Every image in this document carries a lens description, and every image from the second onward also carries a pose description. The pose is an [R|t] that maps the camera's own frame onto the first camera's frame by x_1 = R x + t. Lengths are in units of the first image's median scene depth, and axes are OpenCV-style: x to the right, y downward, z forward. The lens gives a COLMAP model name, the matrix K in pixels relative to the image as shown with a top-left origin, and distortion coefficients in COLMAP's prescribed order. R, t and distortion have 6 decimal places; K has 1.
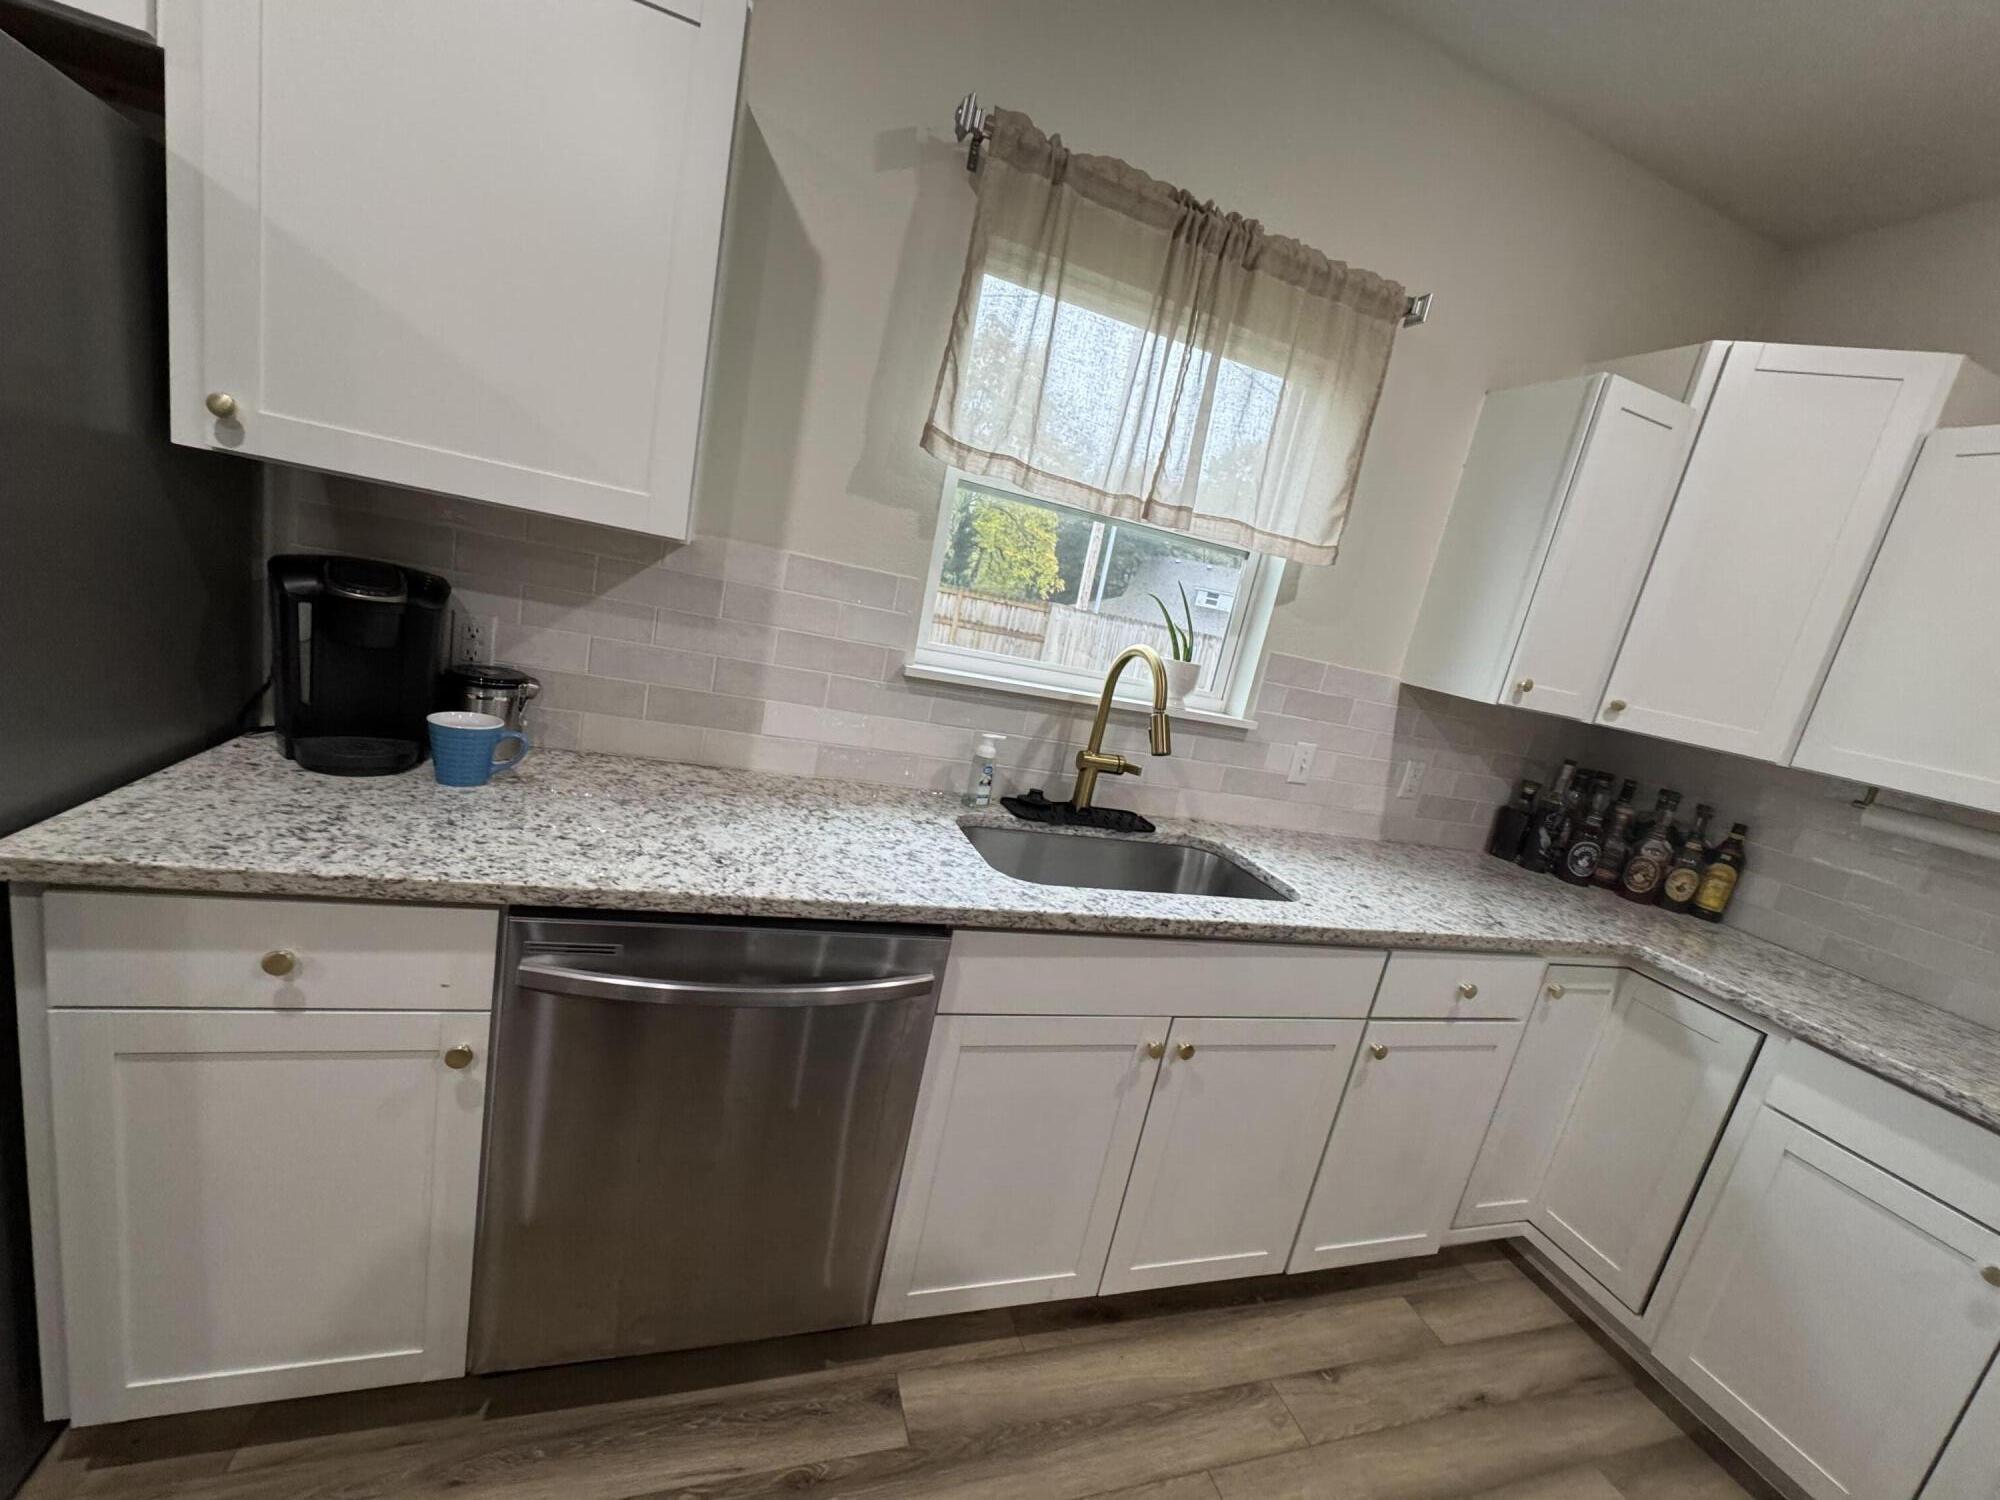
lens RADIAL K [[797.4, 0, 1000.8], [0, 797.4, 751.6], [0, 0, 1]] dist [-0.003939, 0.000834]
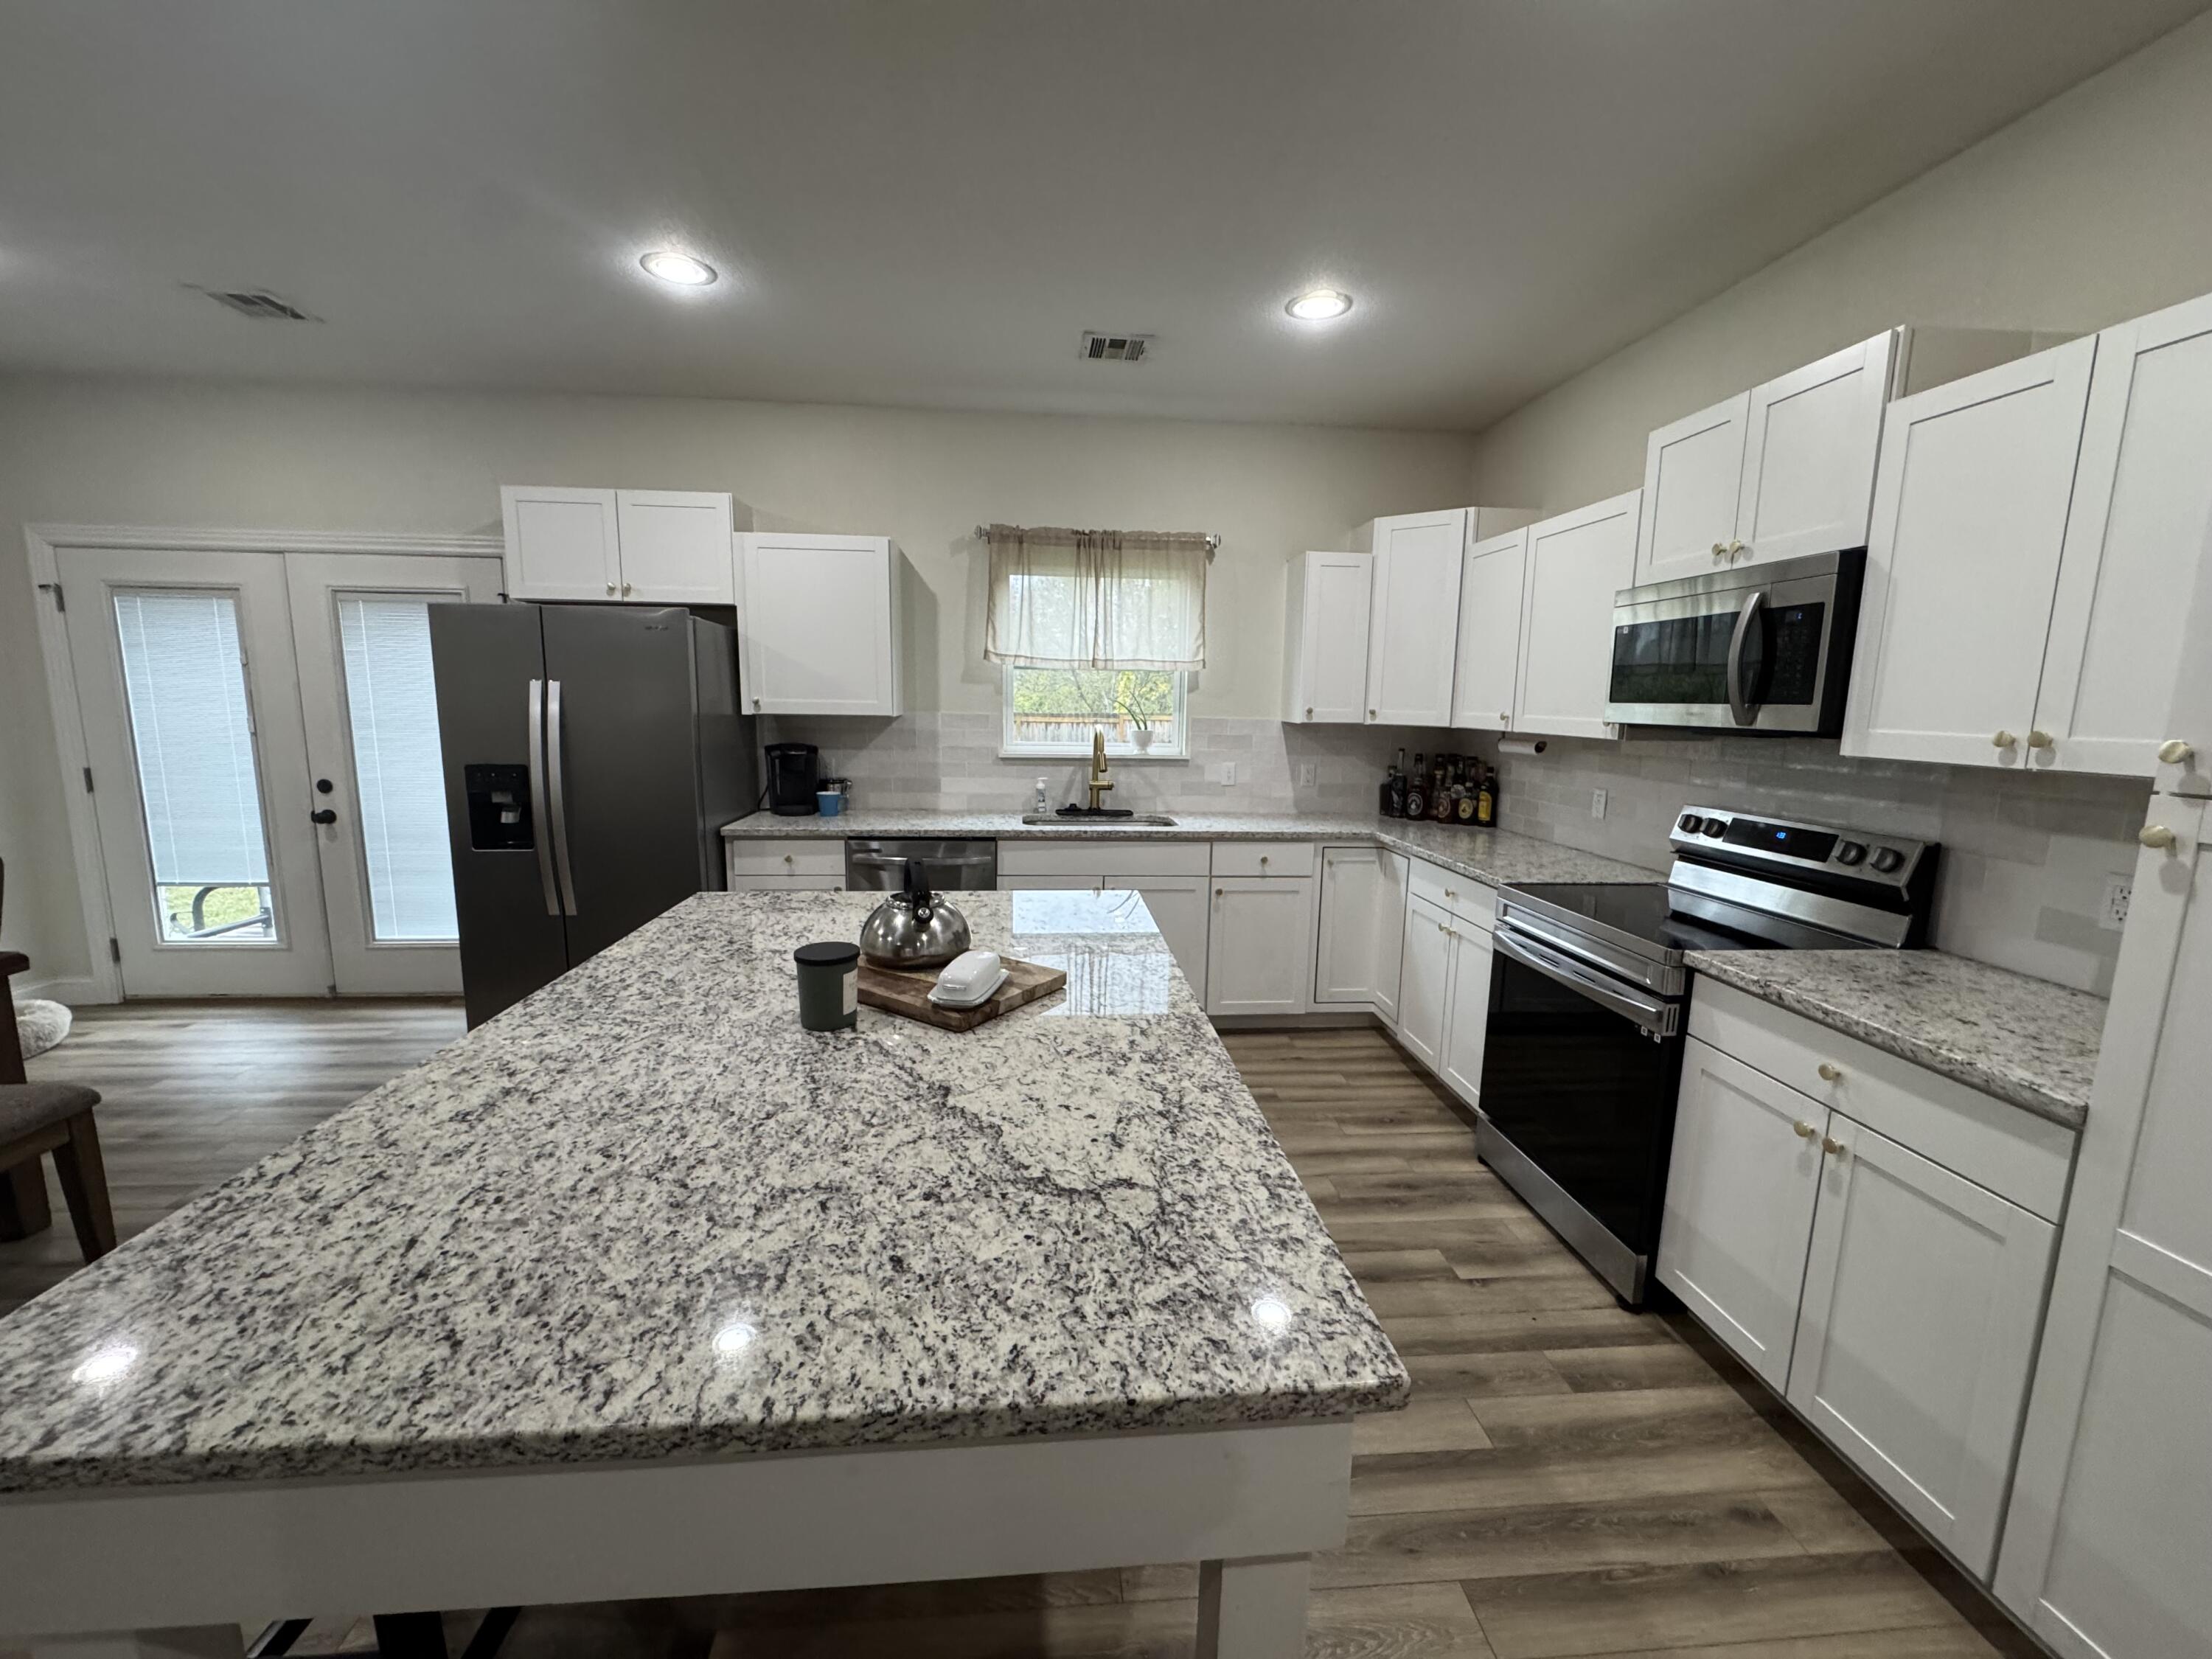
lens RADIAL K [[881.9, 0, 1105.0], [0, 881.9, 827.0], [0, 0, 1]] dist [-0.003939, 0.000834]
pose [[0.955808, -0.147707, -0.254191, 0.713696], [0.124999, 0.986757, -0.103371, 0.363886], [0.266094, 0.067029, 0.961614, -1.191799]]
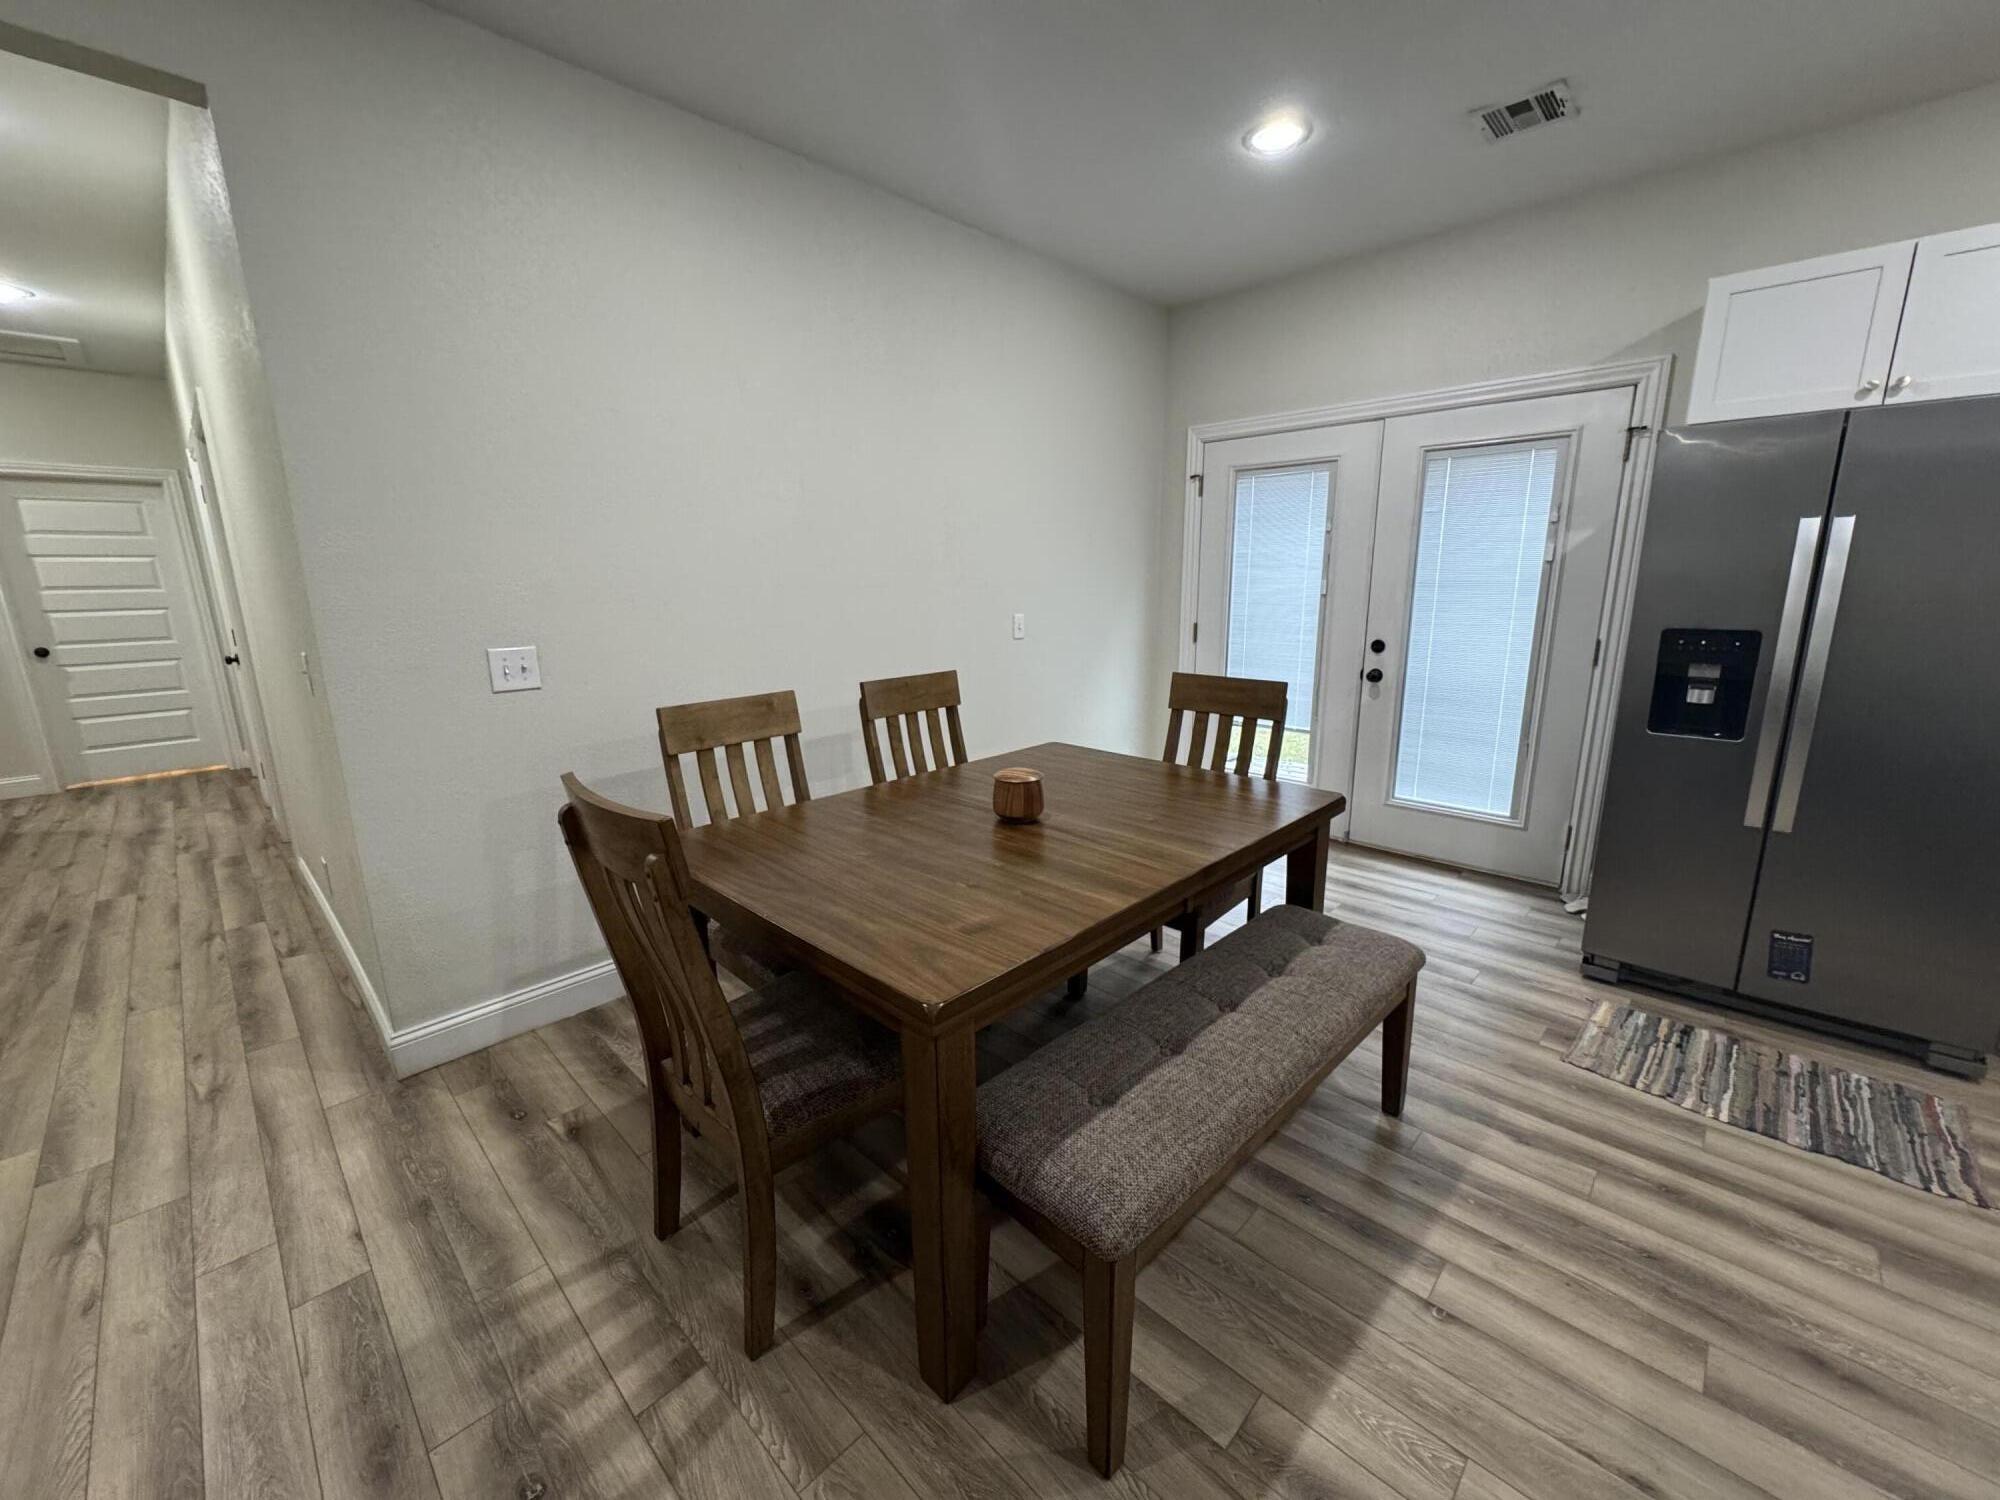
lens RADIAL K [[797.4, 0, 1000.2], [0, 797.4, 751.1], [0, 0, 1]] dist [-0.003939, 0.000834]
pose [[0.451110, -0.009845, -0.892414, -0.282436], [-0.082250, 0.995225, -0.052556, 0.256452], [0.888670, 0.097109, 0.448146, -1.391029]]
